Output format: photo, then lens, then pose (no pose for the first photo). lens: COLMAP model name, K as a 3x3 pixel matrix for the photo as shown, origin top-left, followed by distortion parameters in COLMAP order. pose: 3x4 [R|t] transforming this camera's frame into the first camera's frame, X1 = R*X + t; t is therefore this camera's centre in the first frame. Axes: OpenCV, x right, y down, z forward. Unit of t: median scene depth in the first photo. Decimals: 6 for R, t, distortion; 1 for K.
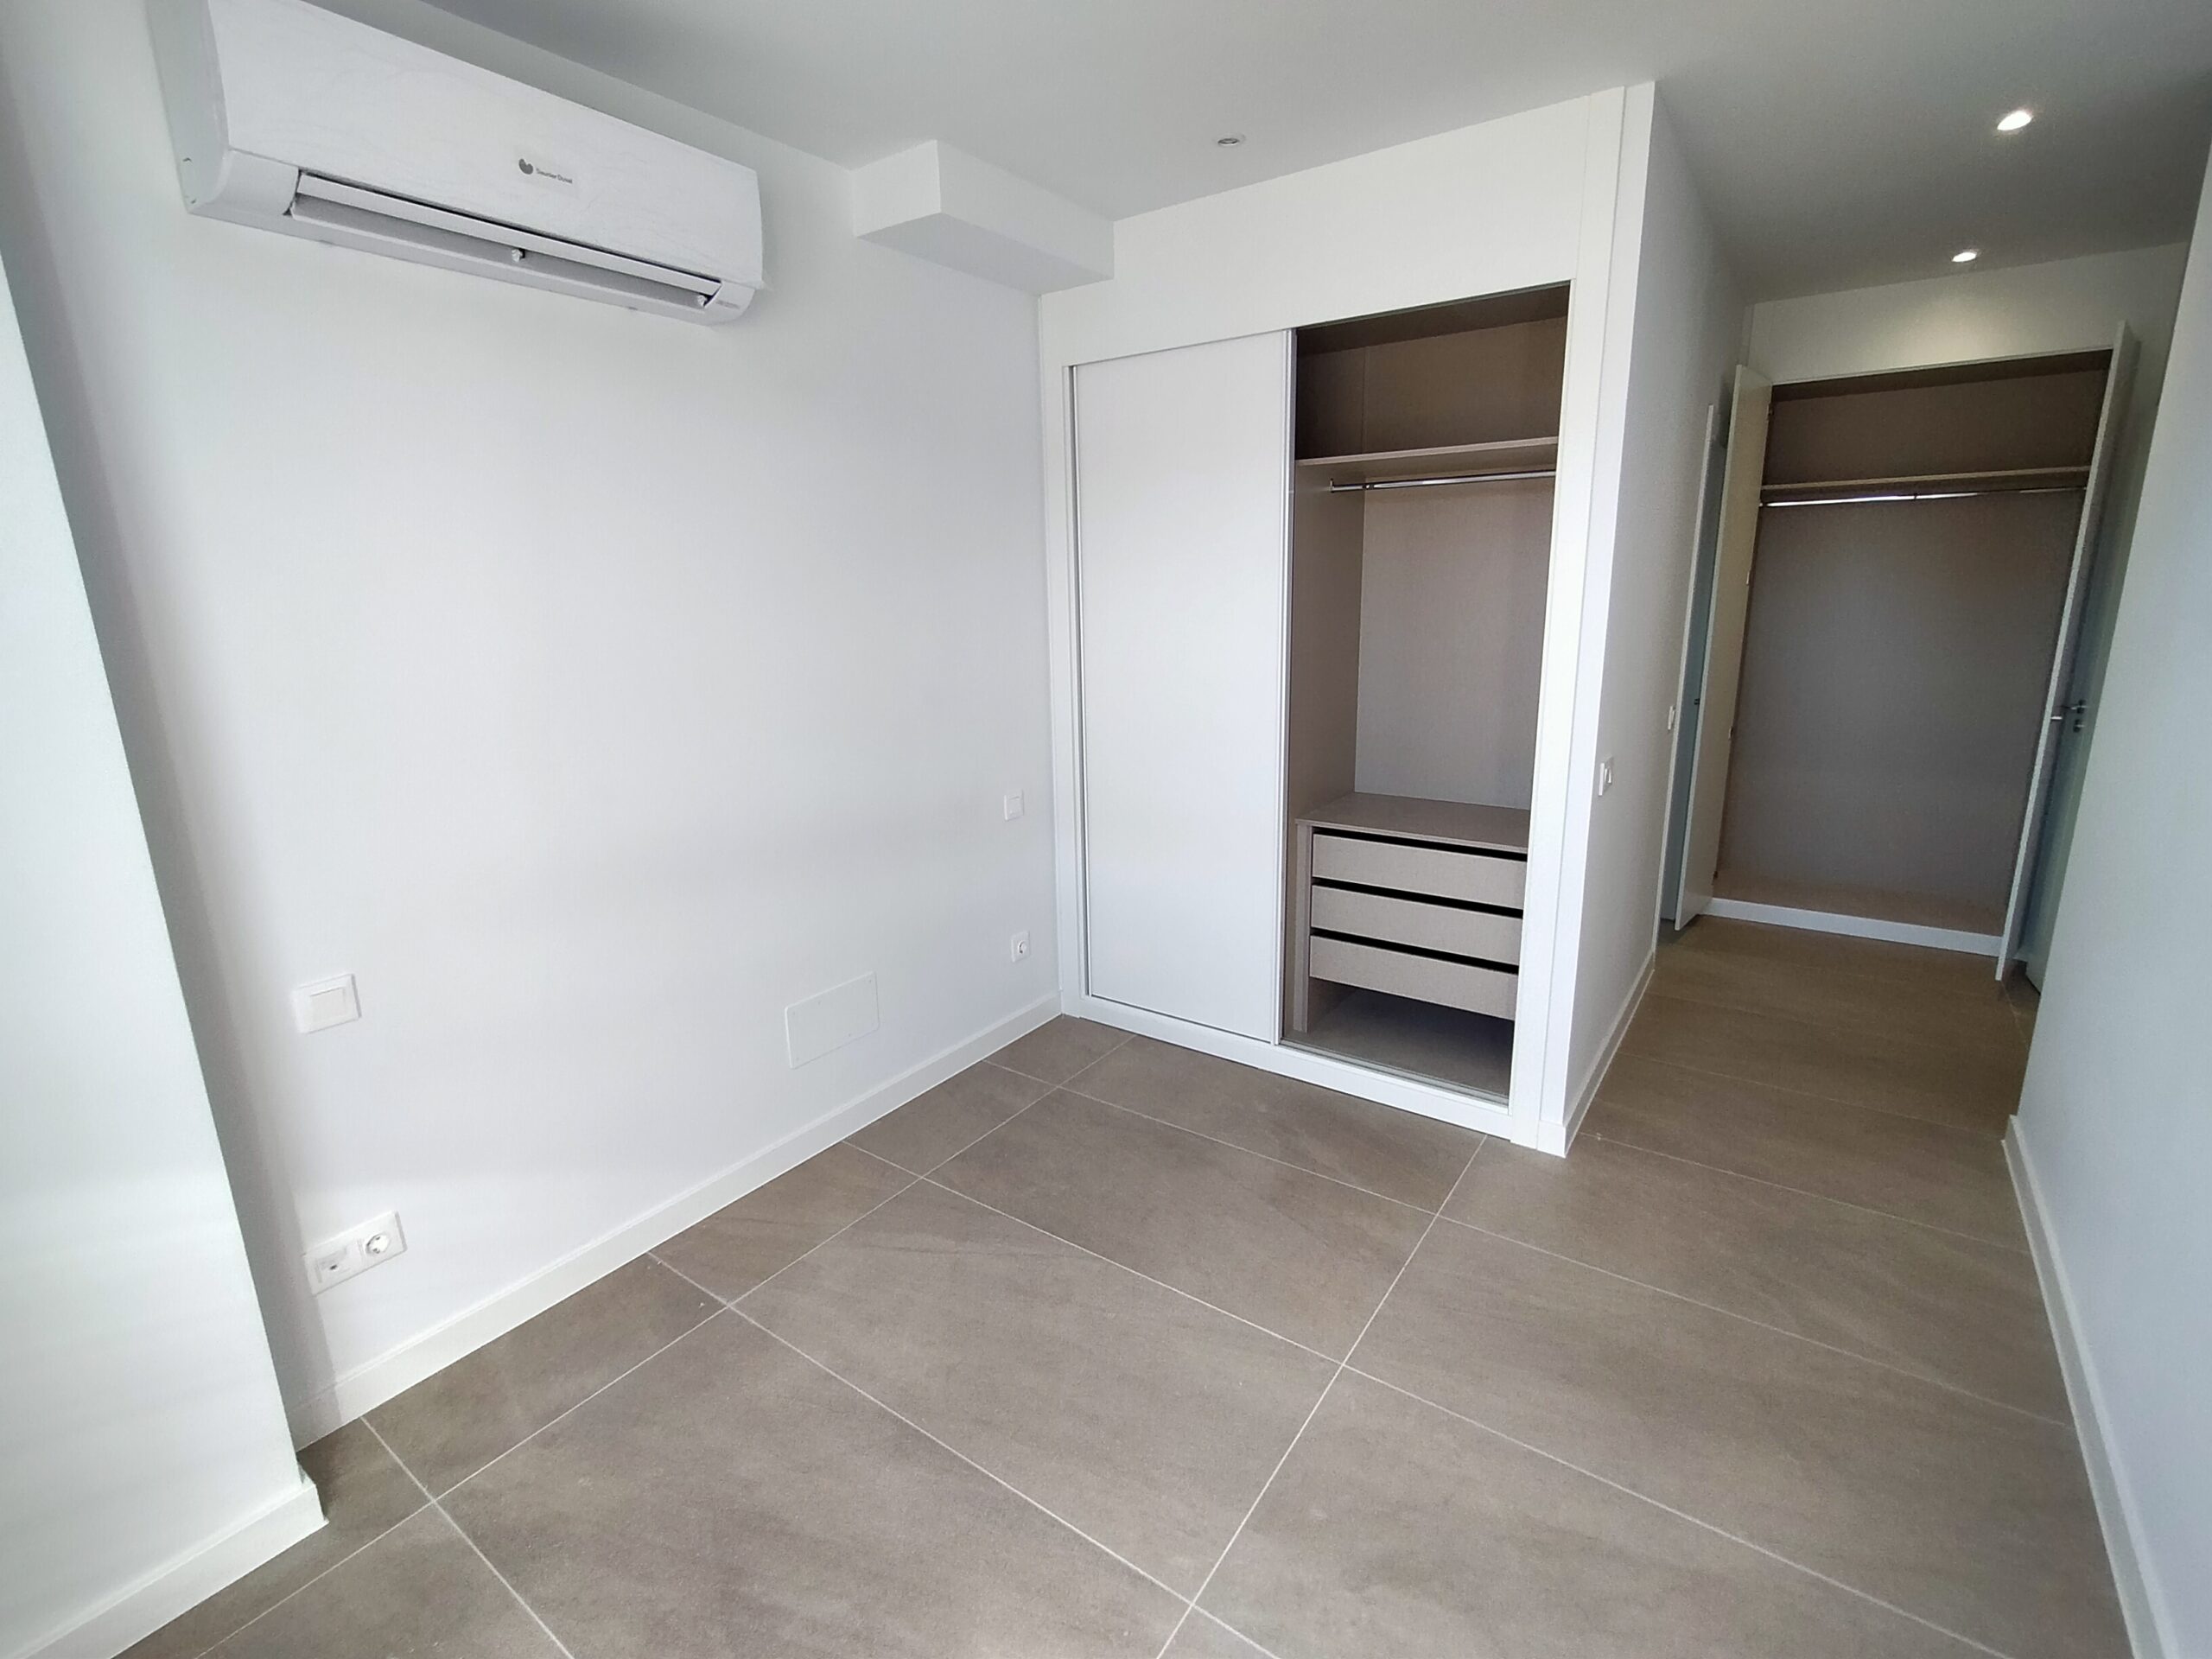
lens RADIAL K [[1016.3, 0, 1101.3], [0, 1016.3, 815.2], [0, 0, 1]] dist [0.001569, -0.000559]
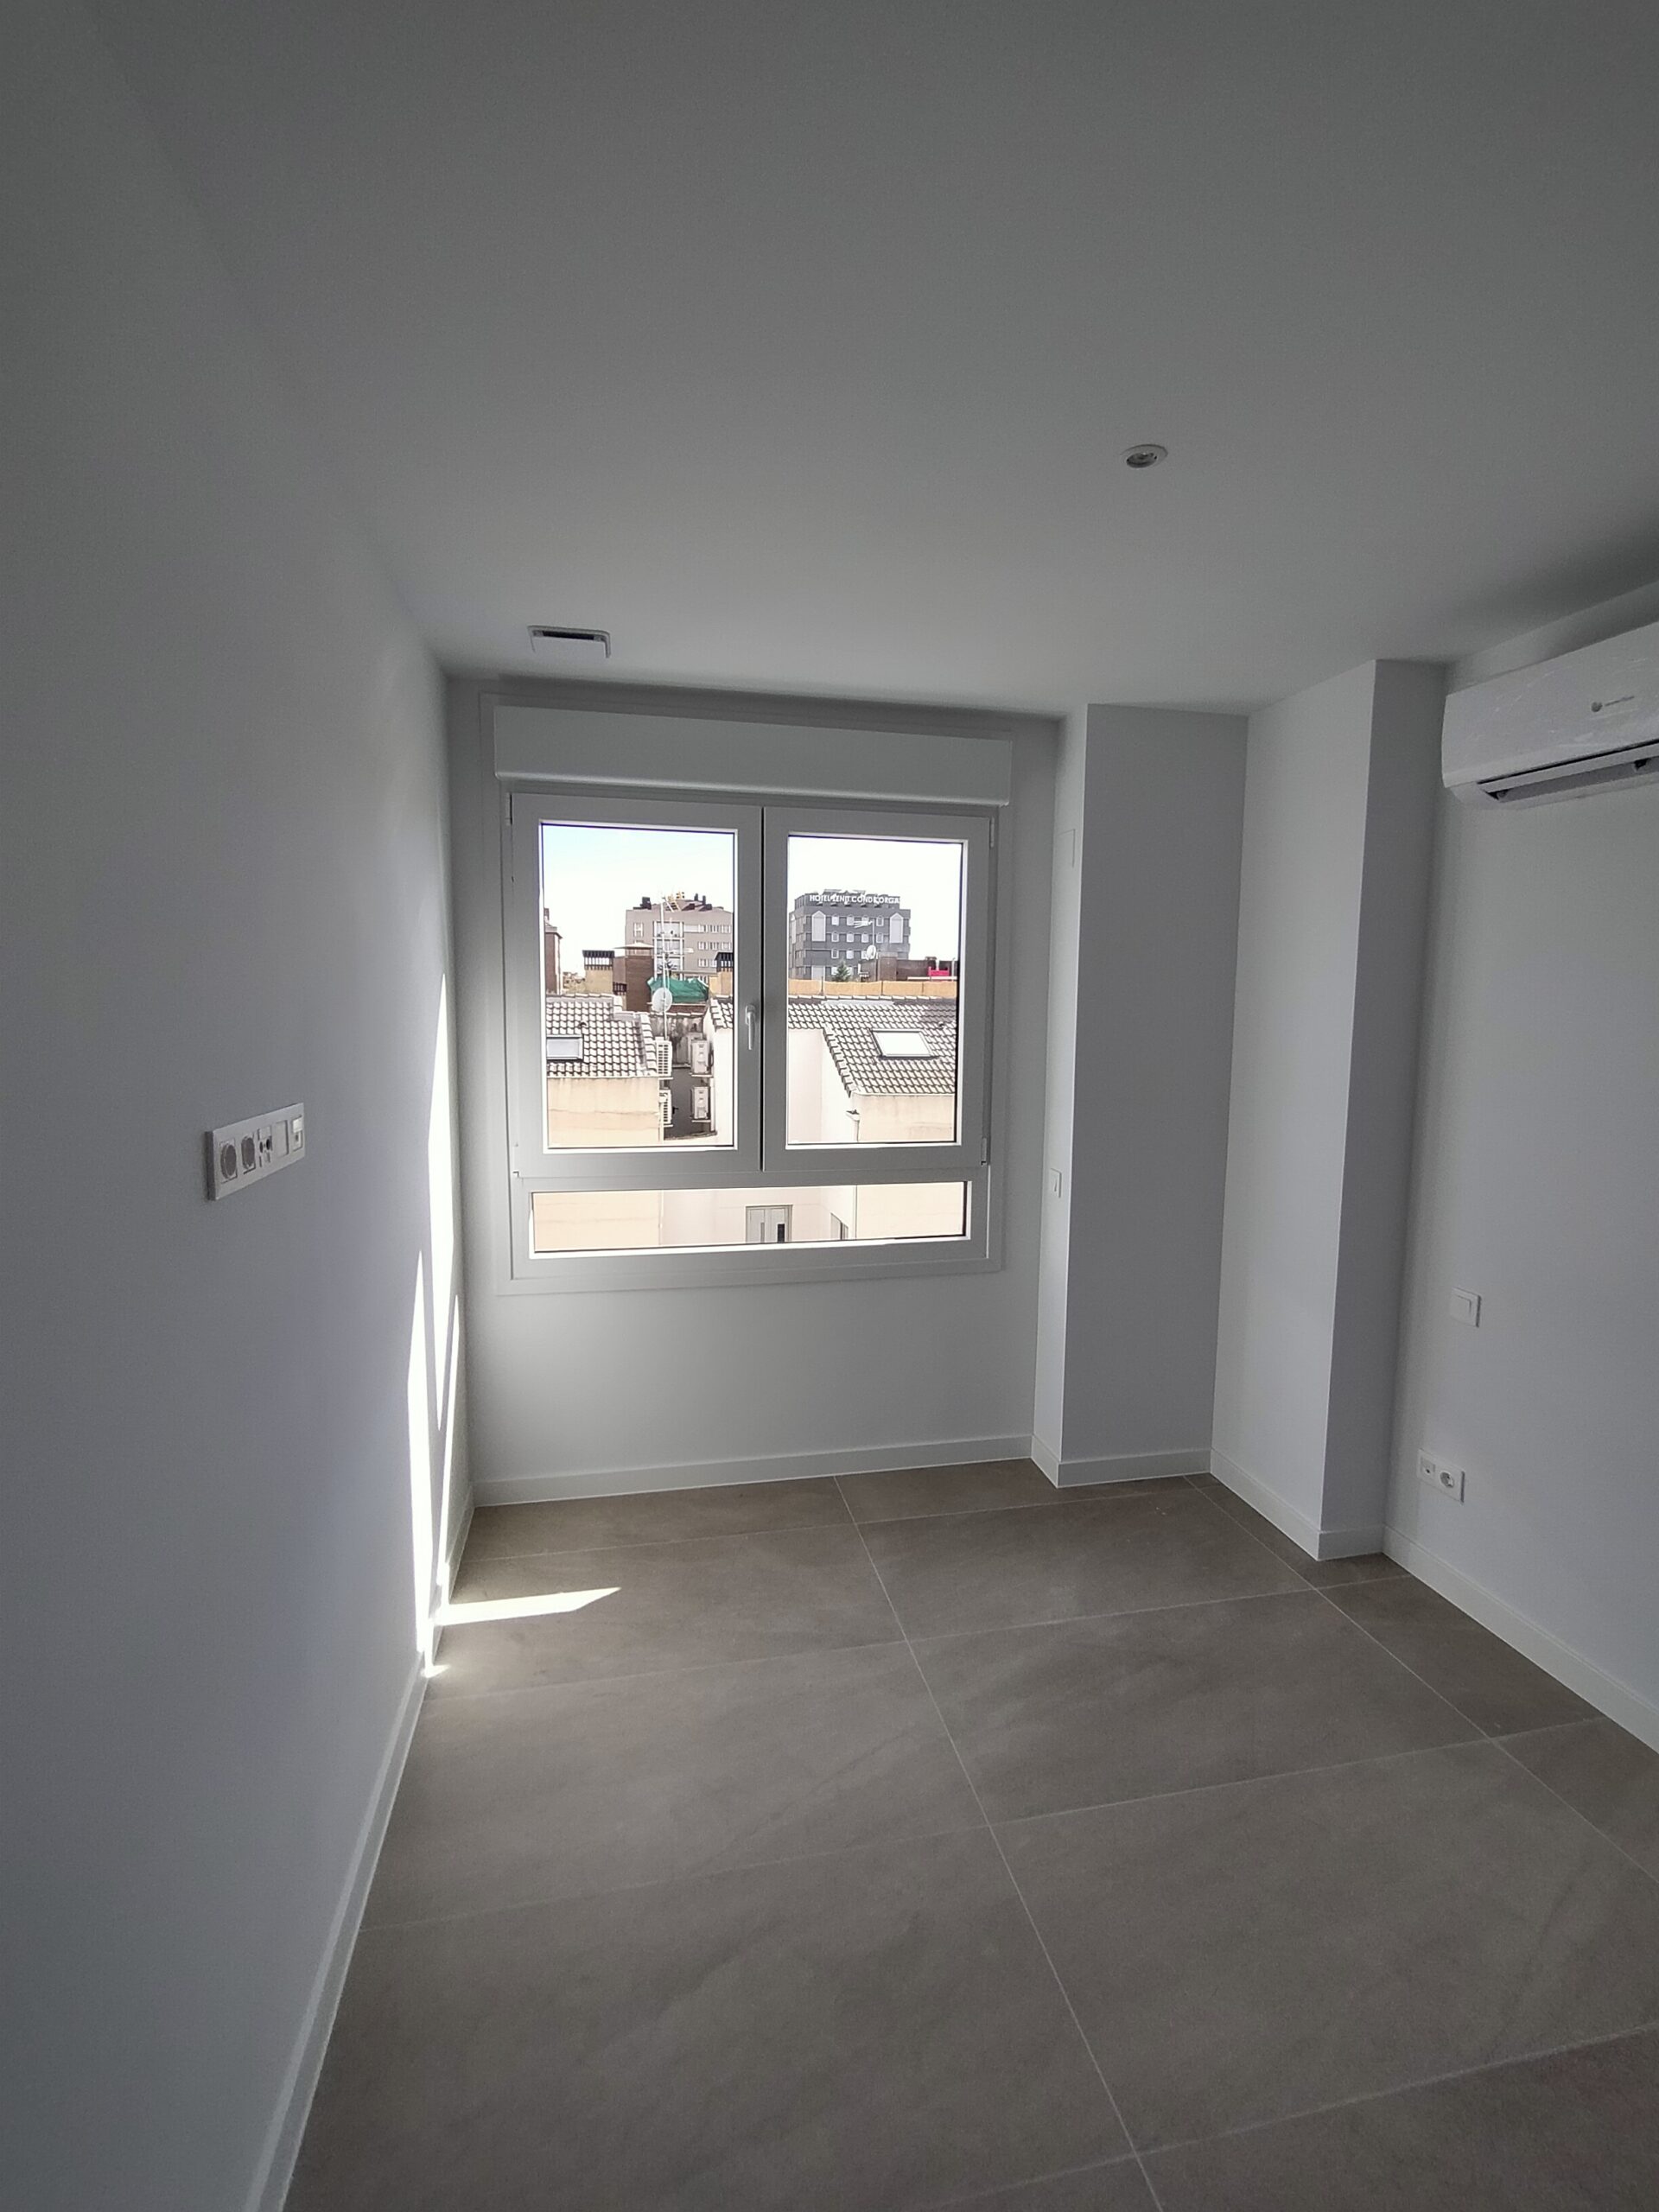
lens RADIAL K [[1016.3, 0, 839.4], [0, 1016.3, 1108.9], [0, 0, 1]] dist [0.001569, -0.000559]
pose [[-0.675596, 0.088822, -0.731902, 0.755936], [-0.167367, 0.948323, 0.269578, -0.273333], [0.718024, 0.304622, -0.625817, 0.984755]]
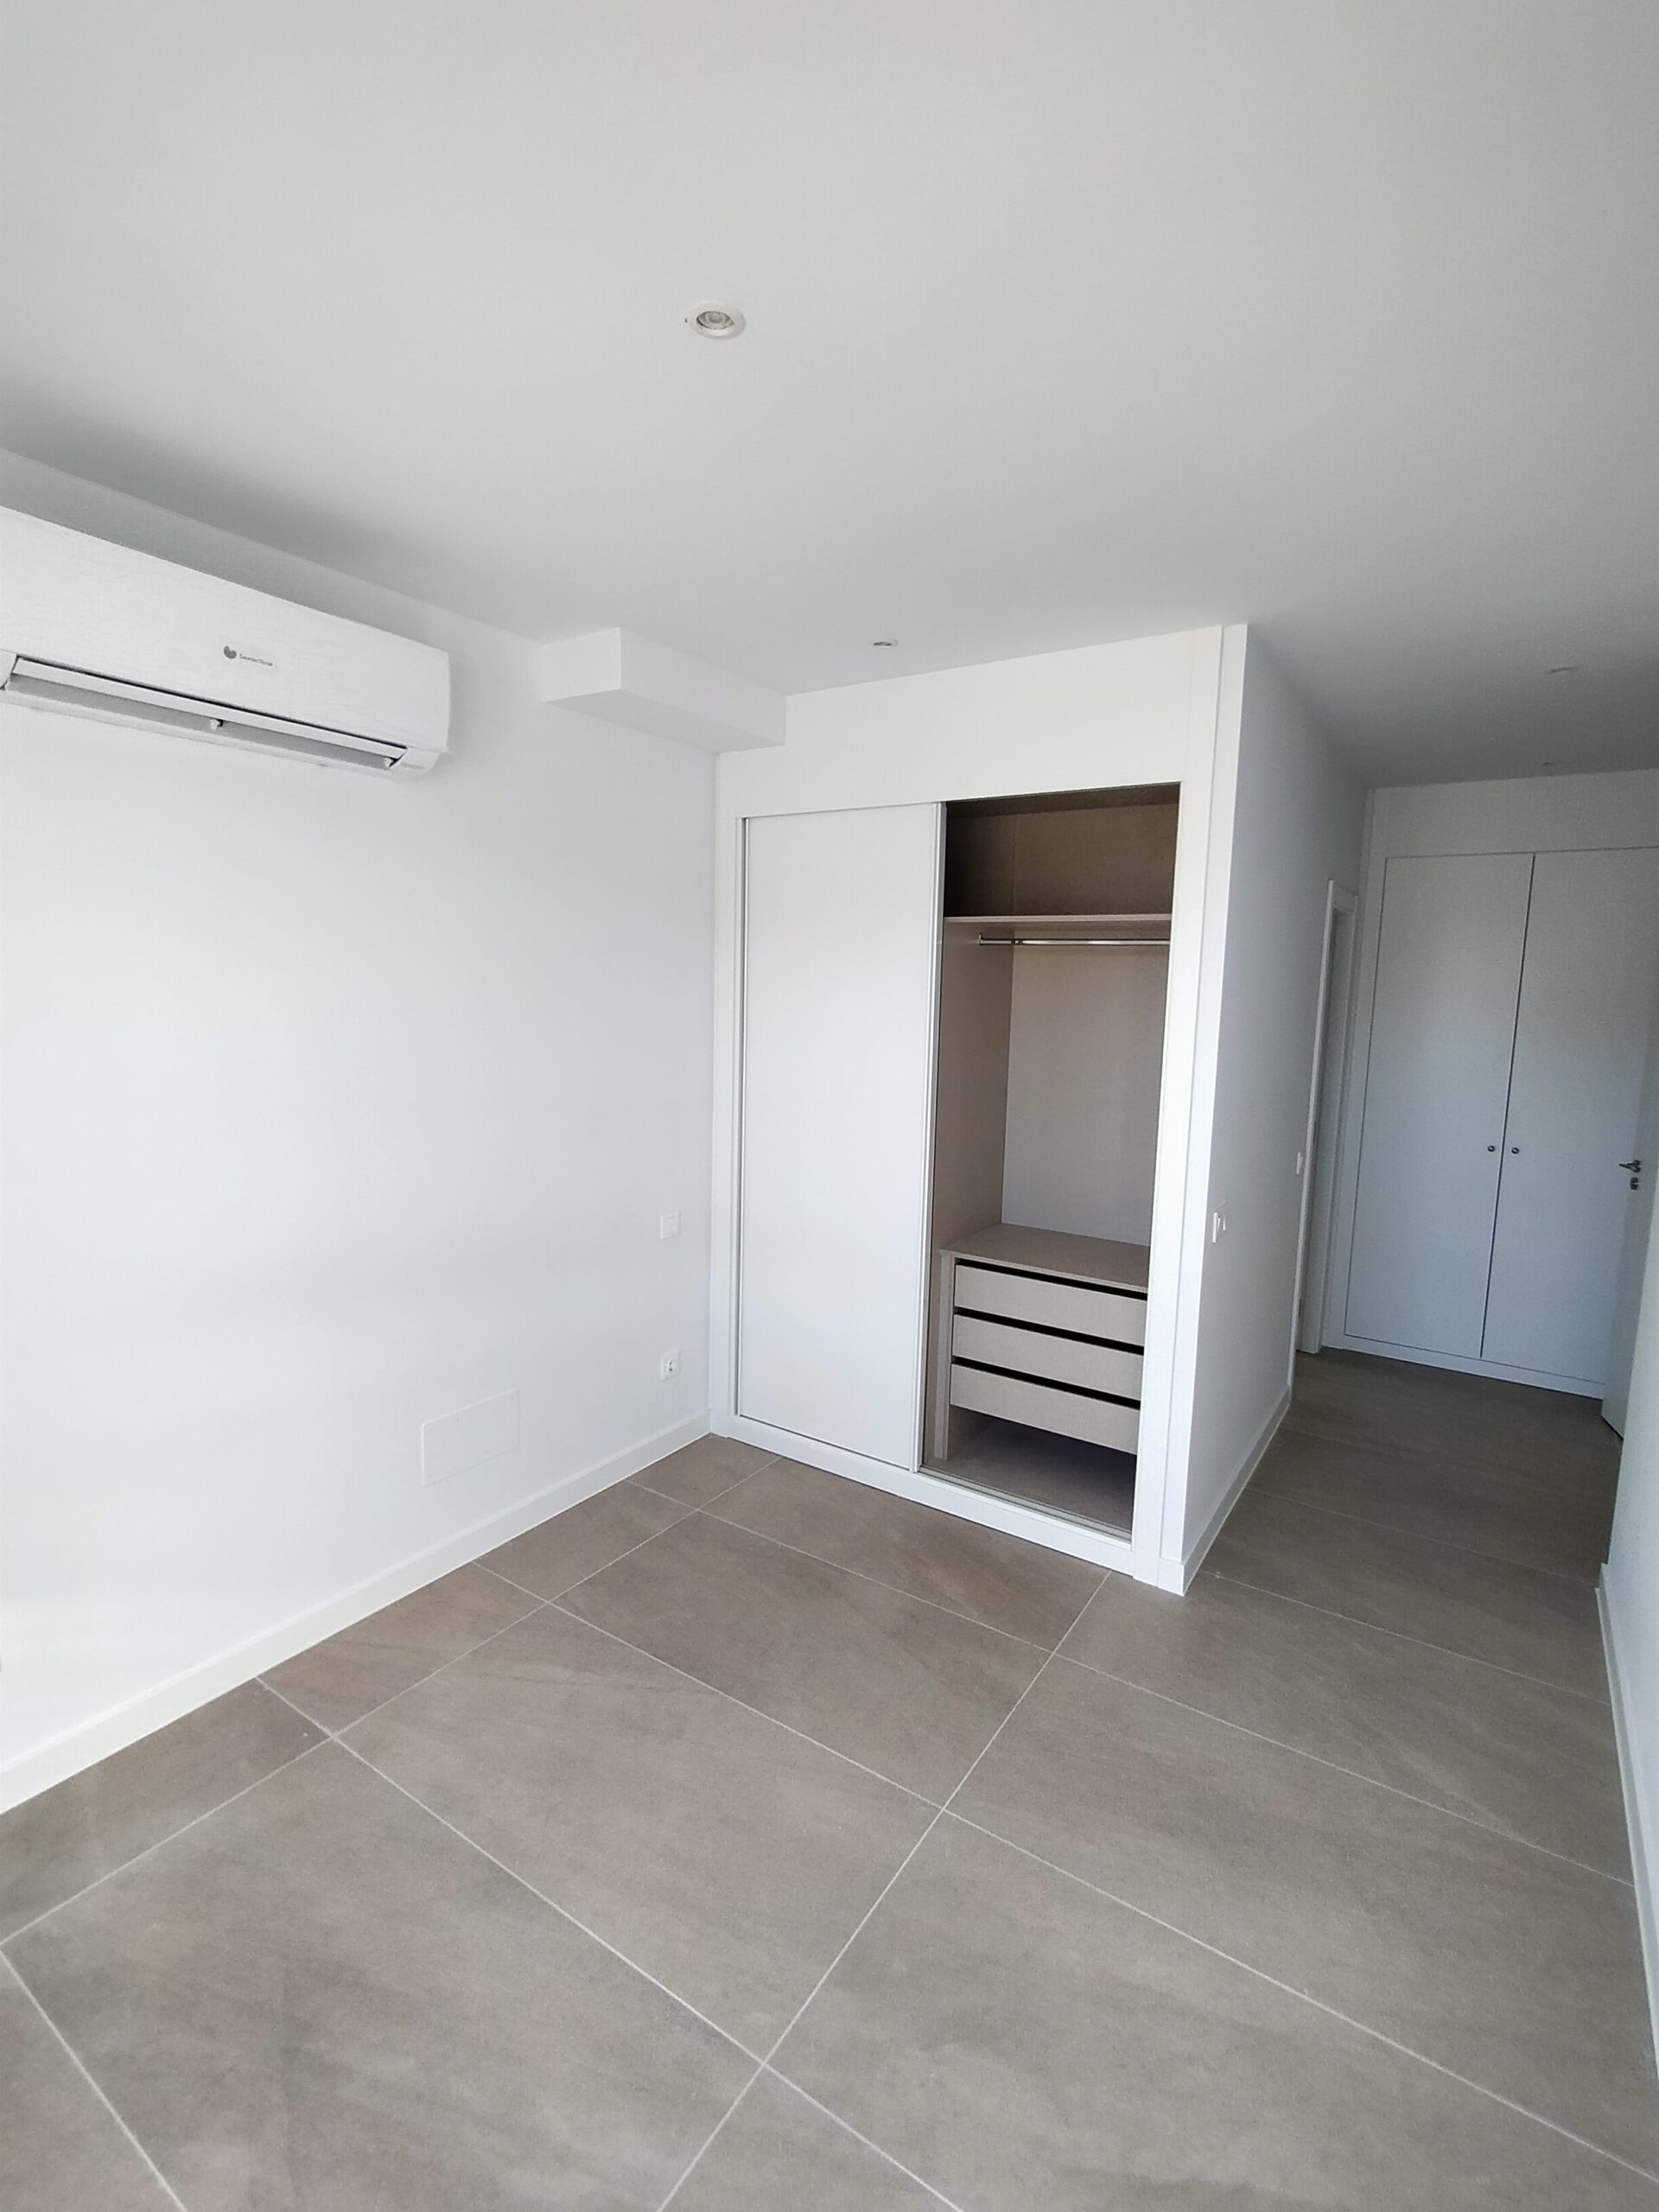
lens RADIAL K [[1016.3, 0, 839.4], [0, 1016.3, 1108.9], [0, 0, 1]] dist [0.001569, -0.000559]
pose [[0.998315, 0.041719, 0.040340, 0.057500], [-0.037256, 0.993701, -0.105686, -0.035656], [-0.044495, 0.104005, 0.993581, -0.063317]]
